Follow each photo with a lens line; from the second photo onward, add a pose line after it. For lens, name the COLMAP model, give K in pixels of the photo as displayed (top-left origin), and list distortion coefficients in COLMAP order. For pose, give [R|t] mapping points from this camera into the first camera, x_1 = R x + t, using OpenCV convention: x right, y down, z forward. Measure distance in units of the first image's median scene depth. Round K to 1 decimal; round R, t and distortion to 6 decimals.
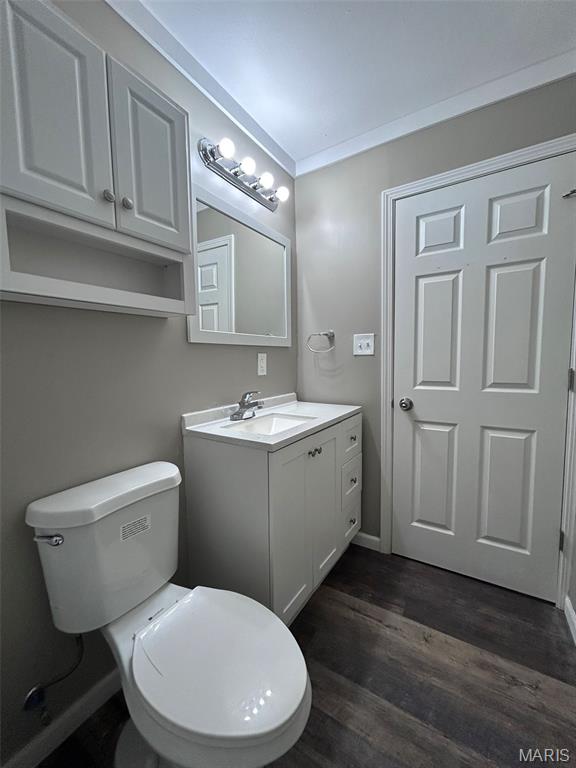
lens RADIAL K [[309.6, 0, 288.0], [0, 309.6, 384.0], [0, 0, 1]] dist [0.000065, 0.000434]
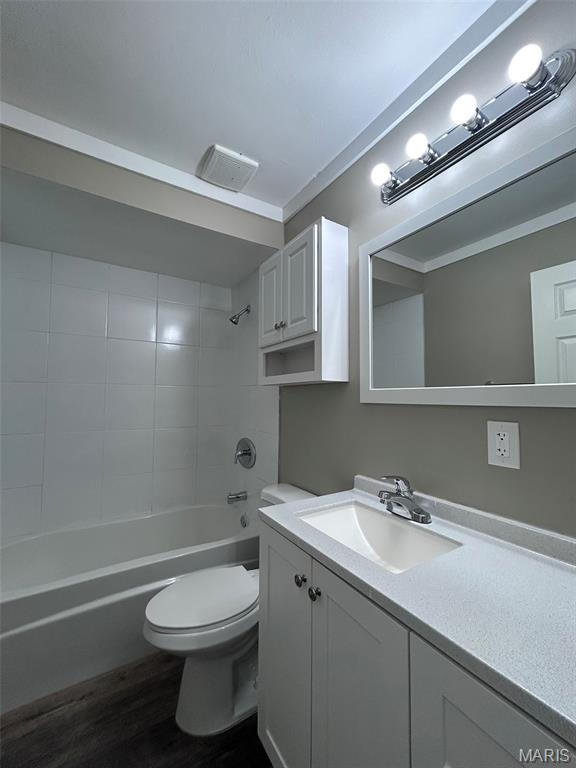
lens RADIAL K [[309.6, 0, 288.0], [0, 309.6, 384.0], [0, 0, 1]] dist [0.000065, 0.000434]
pose [[-0.425936, -0.031652, -0.904199, 0.608122], [-0.078966, 0.996875, 0.002302, -0.160680], [0.901301, 0.072381, -0.427104, 1.087818]]
